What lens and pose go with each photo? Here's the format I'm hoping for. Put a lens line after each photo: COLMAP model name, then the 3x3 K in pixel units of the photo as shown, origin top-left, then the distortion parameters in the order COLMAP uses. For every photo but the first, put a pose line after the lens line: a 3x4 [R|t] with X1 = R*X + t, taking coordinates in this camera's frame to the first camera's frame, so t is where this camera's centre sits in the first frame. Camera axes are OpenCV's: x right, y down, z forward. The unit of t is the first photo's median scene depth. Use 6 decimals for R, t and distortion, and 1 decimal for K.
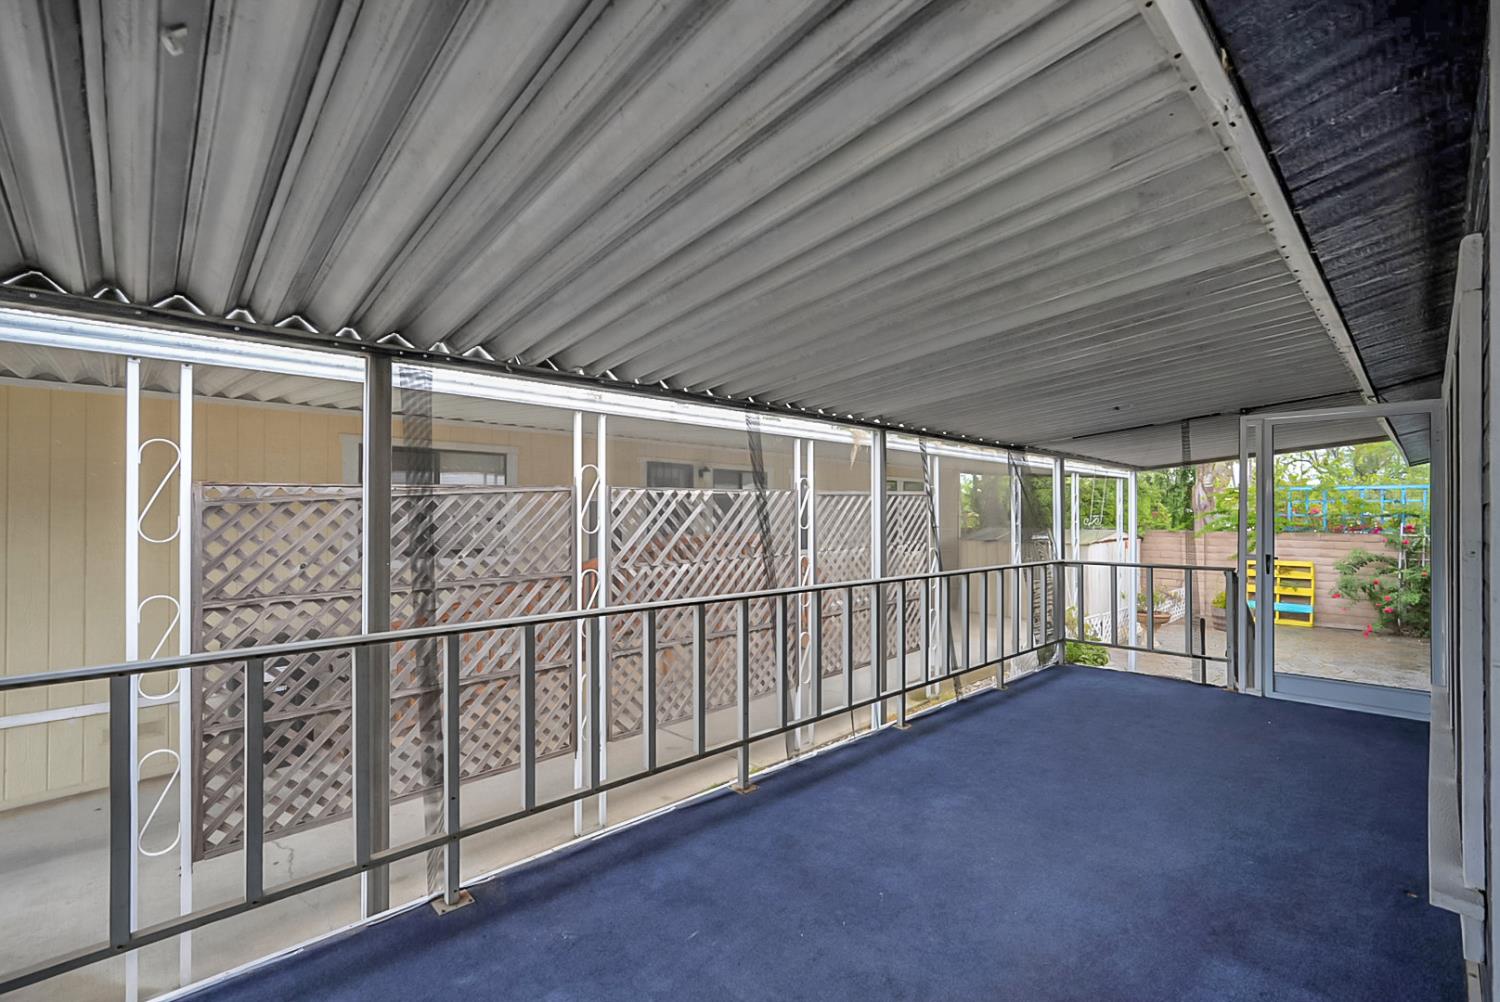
lens RADIAL K [[656.6, 0, 751.5], [0, 656.6, 512.1], [0, 0, 1]] dist [-0.001917, 0.000529]
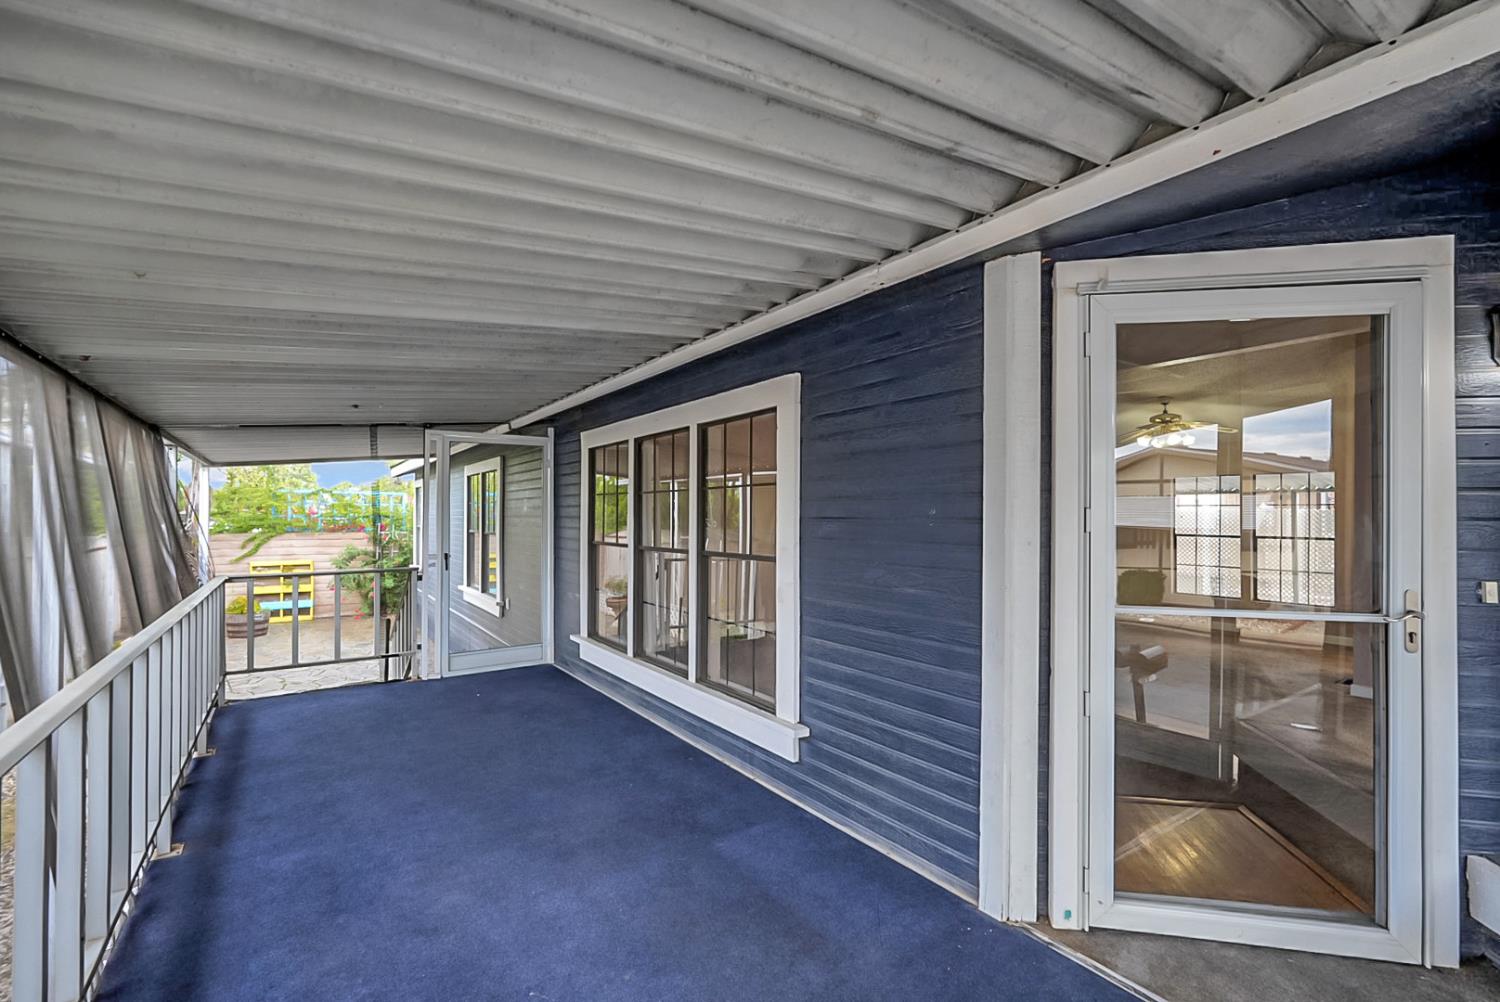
lens RADIAL K [[656.6, 0, 751.5], [0, 656.6, 512.1], [0, 0, 1]] dist [-0.001917, 0.000529]
pose [[0.158866, 0.006145, 0.987281, -0.266531], [-0.007152, 0.999962, -0.005073, -0.005799], [-0.987274, -0.006255, 0.158904, 0.286292]]
